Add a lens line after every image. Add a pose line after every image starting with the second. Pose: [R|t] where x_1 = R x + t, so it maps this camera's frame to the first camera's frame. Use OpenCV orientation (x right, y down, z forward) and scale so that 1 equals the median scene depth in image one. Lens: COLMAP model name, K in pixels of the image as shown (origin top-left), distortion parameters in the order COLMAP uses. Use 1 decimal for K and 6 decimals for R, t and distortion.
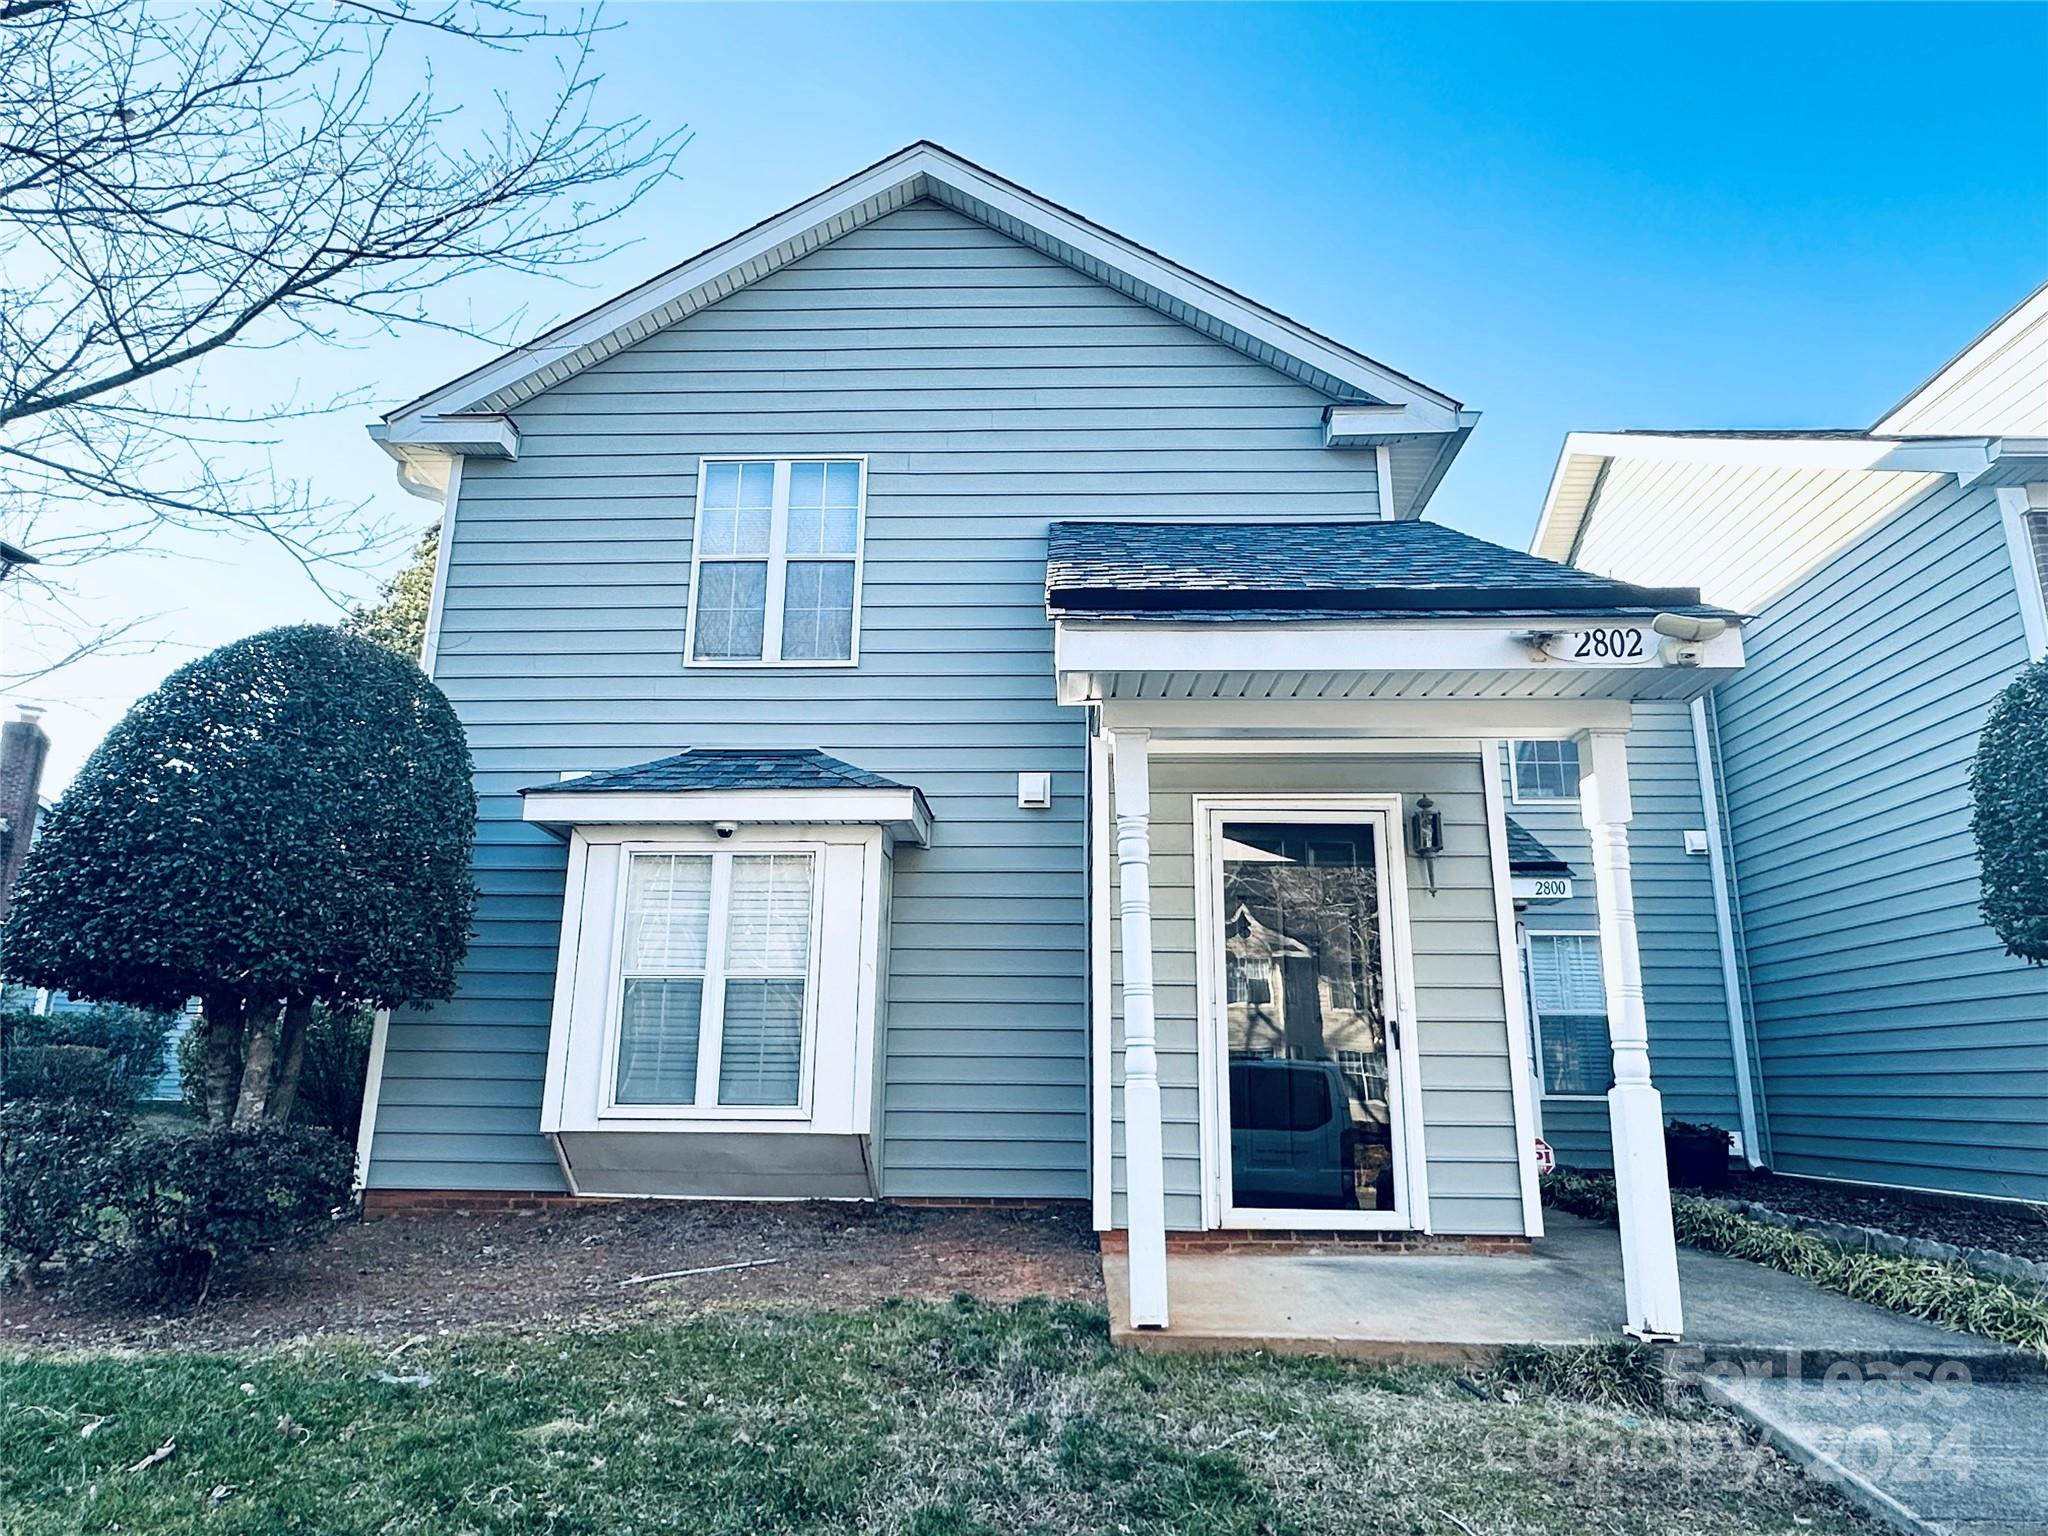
lens RADIAL K [[1269.2, 0, 1054.9], [0, 1269.2, 735.4], [0, 0, 1]] dist [-0.001856, -0.000575]
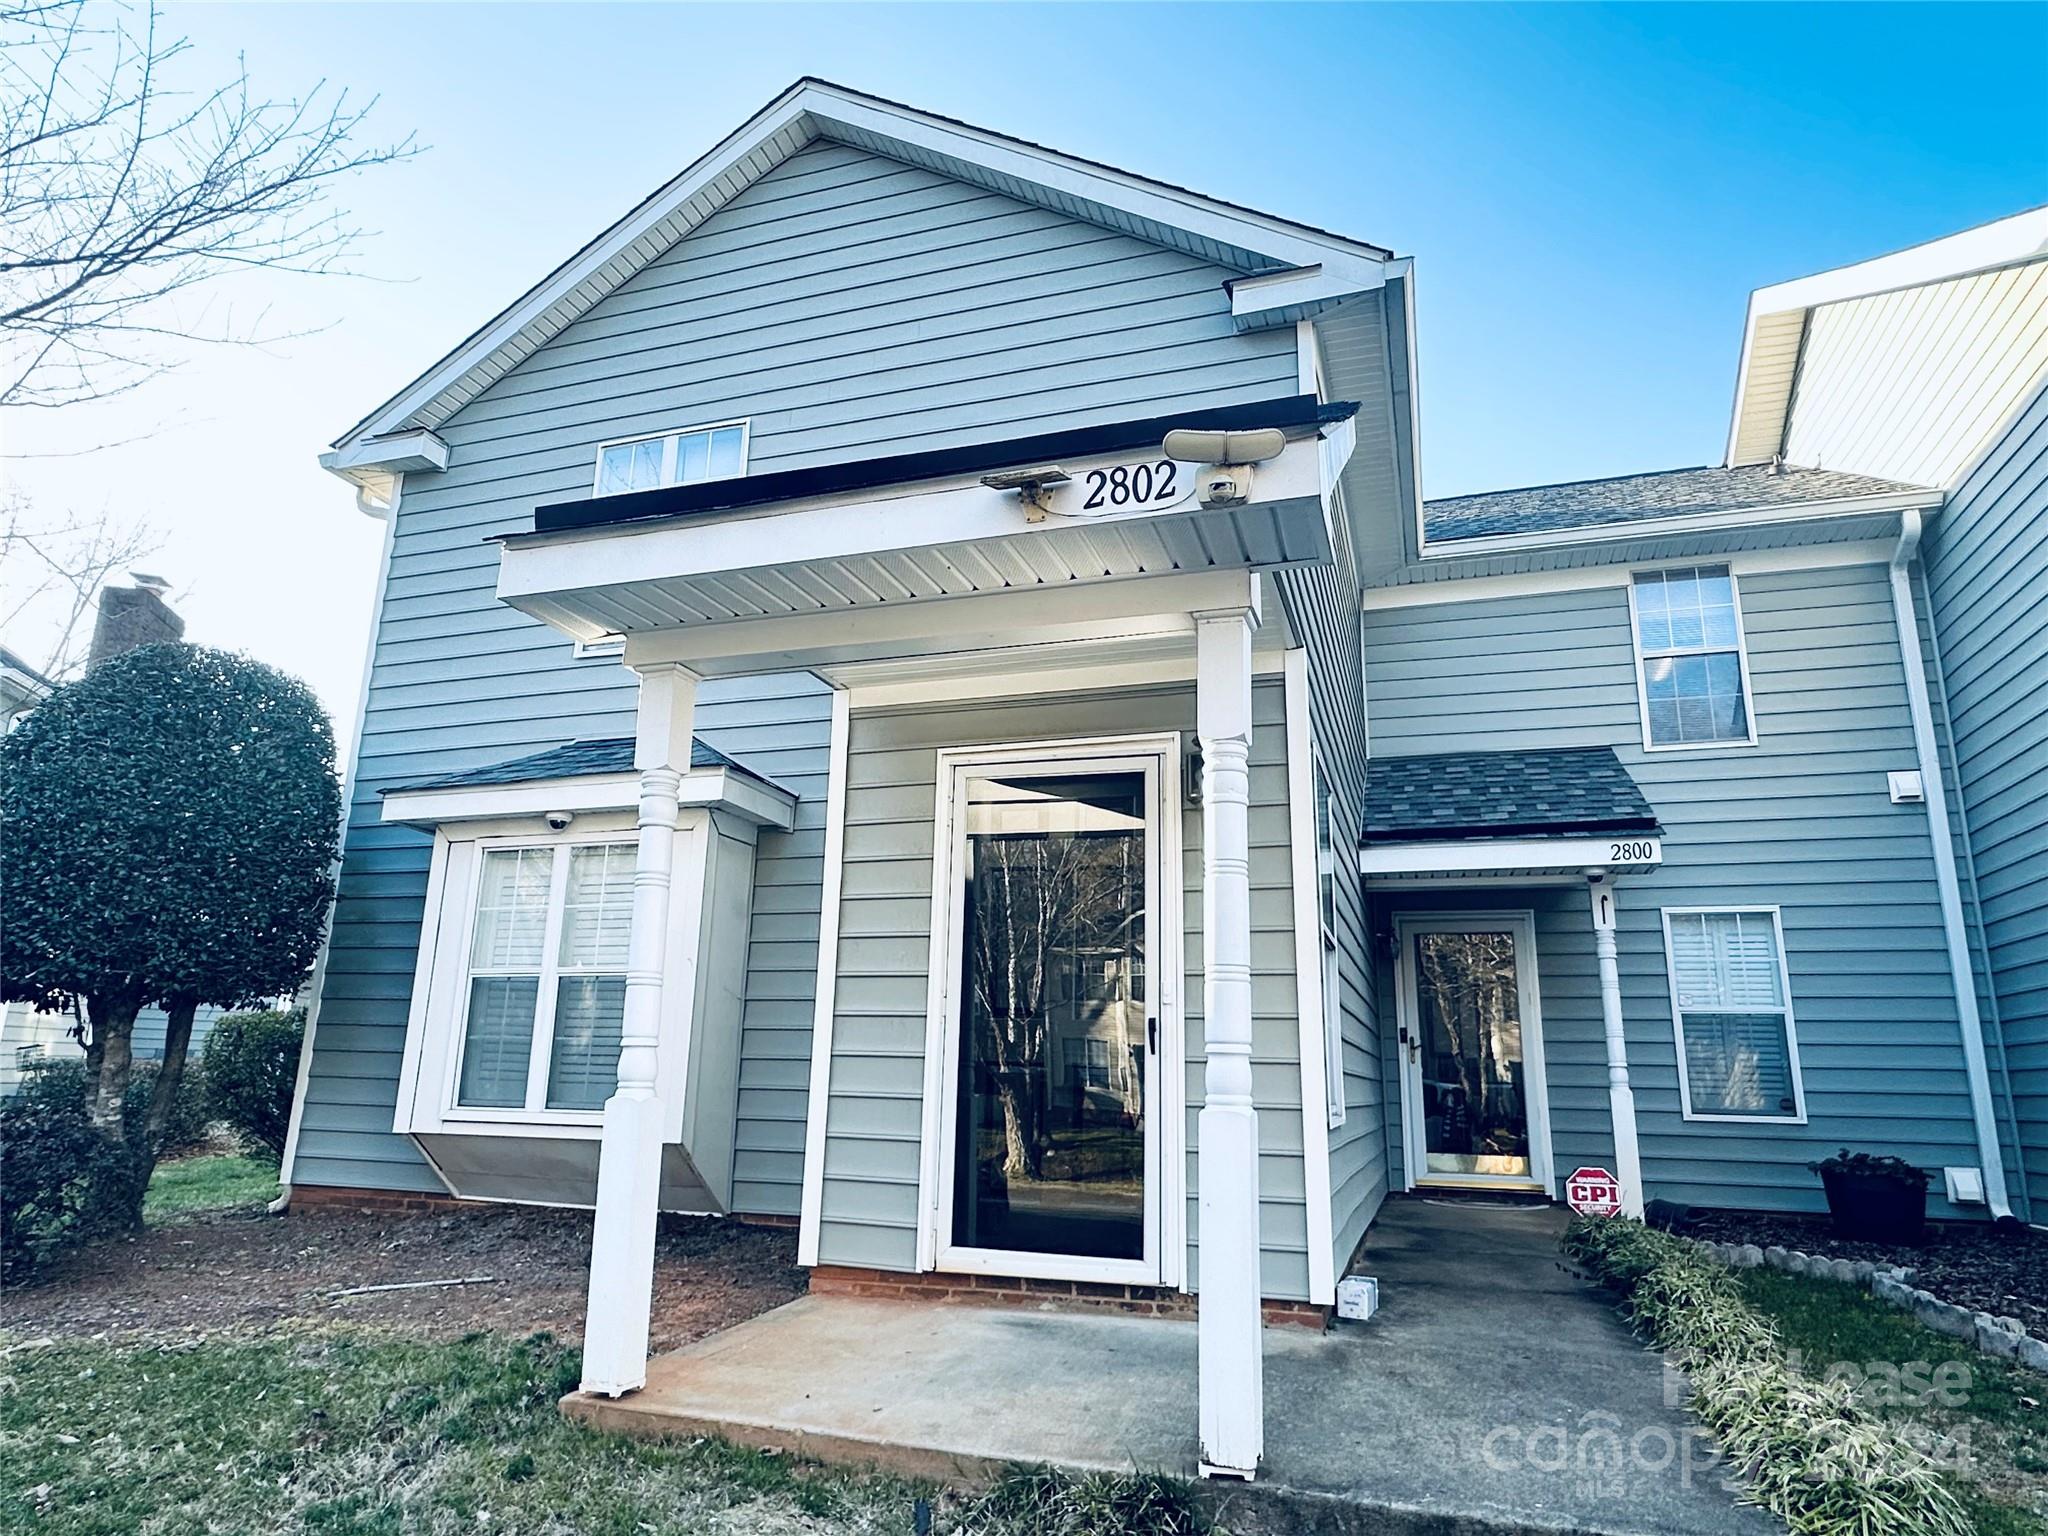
lens RADIAL K [[1269.2, 0, 1054.9], [0, 1269.2, 735.4], [0, 0, 1]] dist [-0.001856, -0.000575]
pose [[0.955396, -0.066814, -0.287670, 0.382161], [0.065742, 0.997747, -0.013397, 0.048281], [0.287917, -0.006112, 0.957636, 0.195401]]
